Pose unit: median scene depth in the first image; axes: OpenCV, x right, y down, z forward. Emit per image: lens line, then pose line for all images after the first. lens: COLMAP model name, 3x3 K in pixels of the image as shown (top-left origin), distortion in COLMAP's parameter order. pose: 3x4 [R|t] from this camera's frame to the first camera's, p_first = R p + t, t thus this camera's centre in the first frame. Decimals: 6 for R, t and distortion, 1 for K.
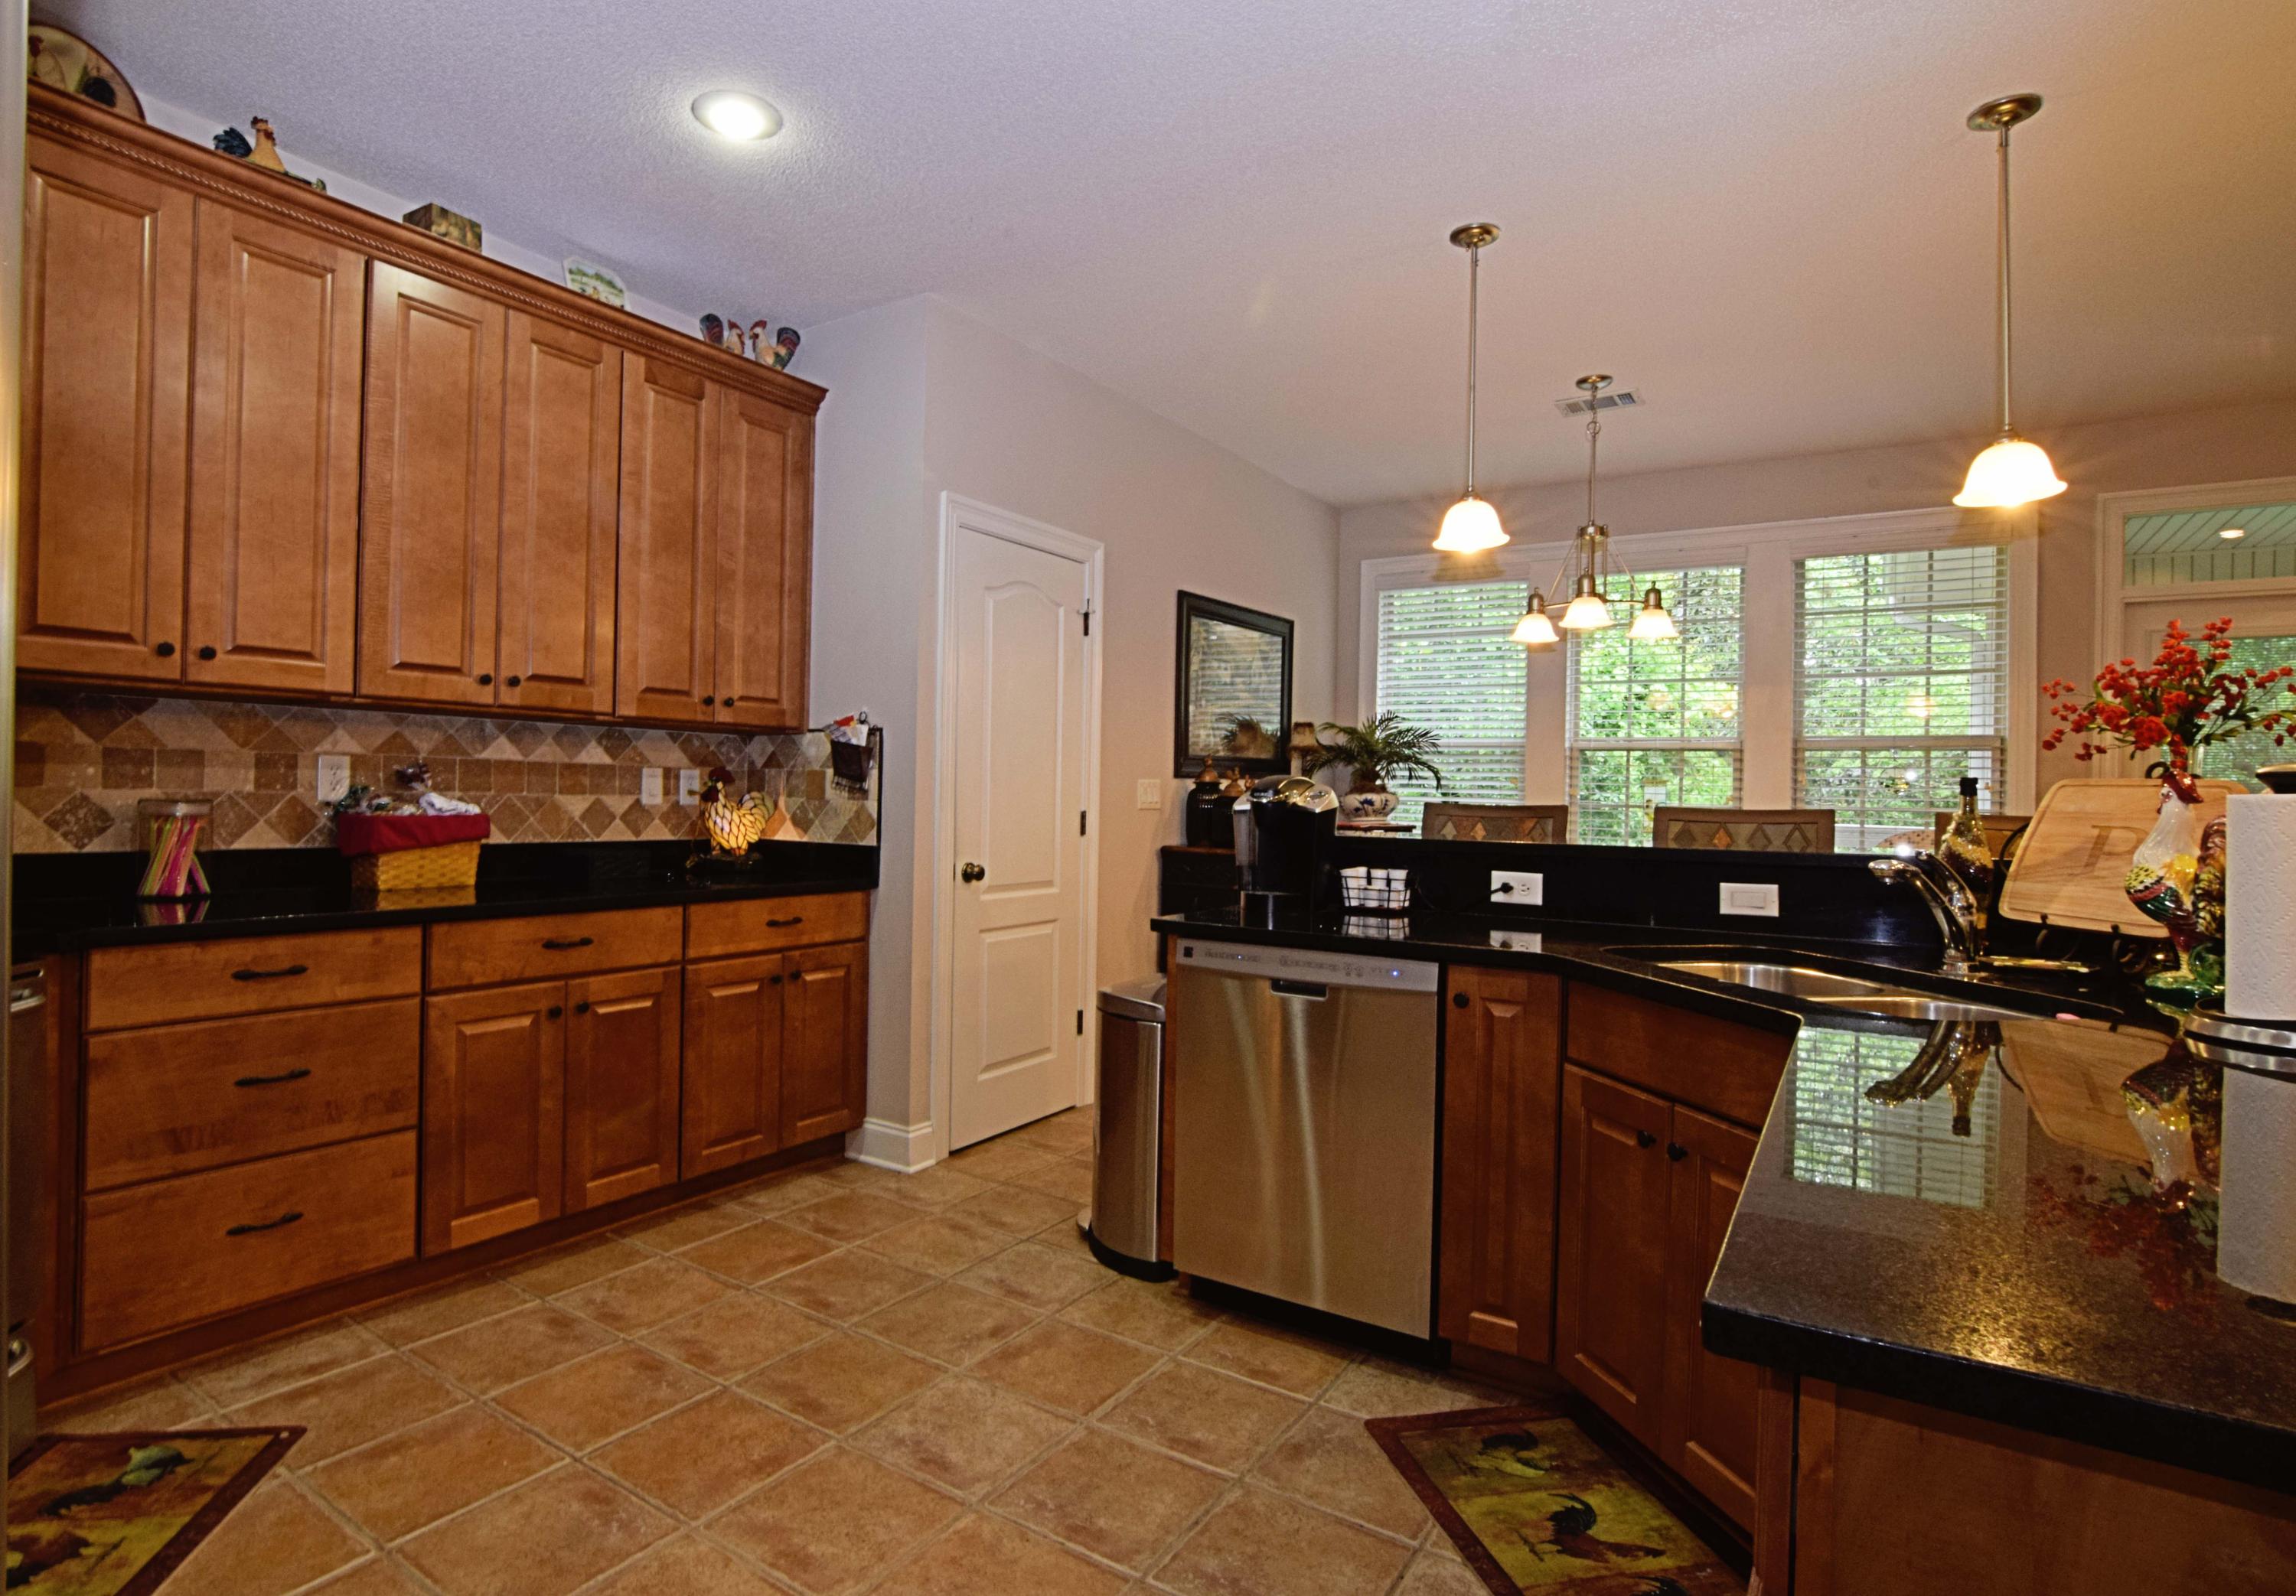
lens RADIAL K [[1165.7, 0, 1148.0], [0, 1165.7, 798.0], [0, 0, 1]] dist [-0.037208, 0.000552]
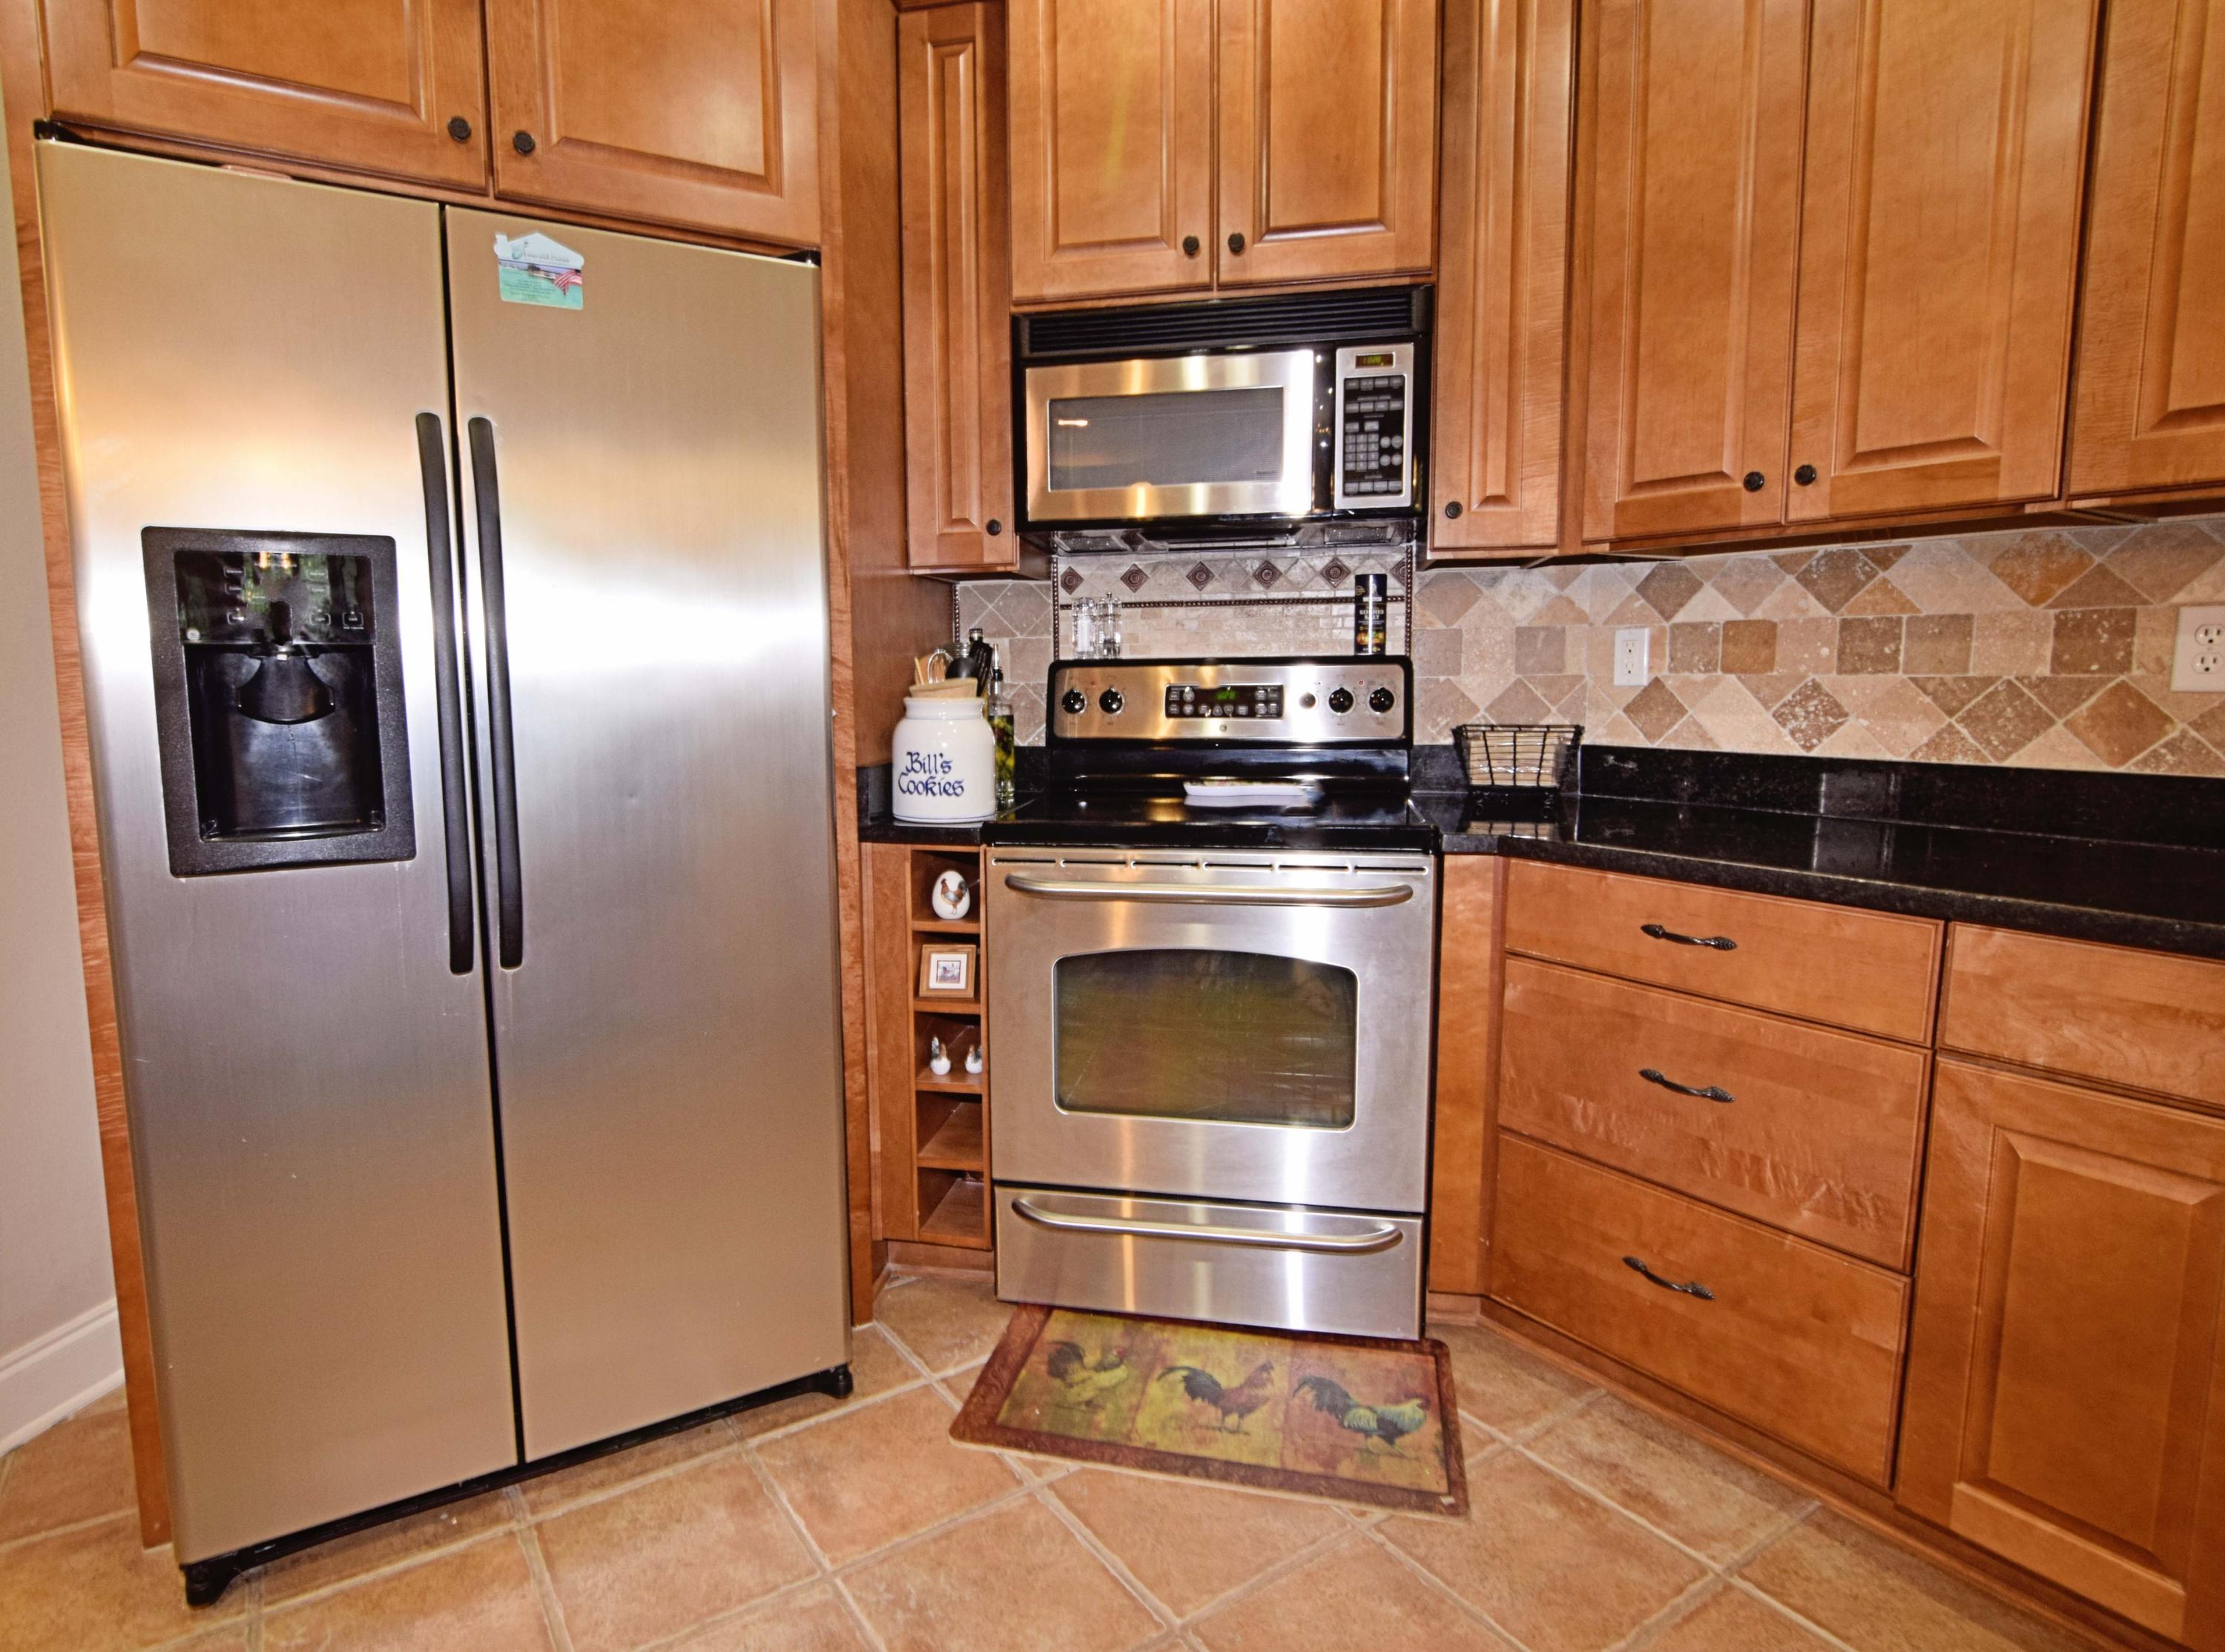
lens RADIAL K [[1255.7, 0, 1077.4], [0, 1255.7, 825.5], [0, 0, 1]] dist [0.017626, -0.000064]
pose [[-0.418851, 0.101447, -0.902370, 0.072120], [0.000274, 0.993754, 0.111593, -0.002034], [0.908055, 0.046494, -0.416263, 0.860392]]
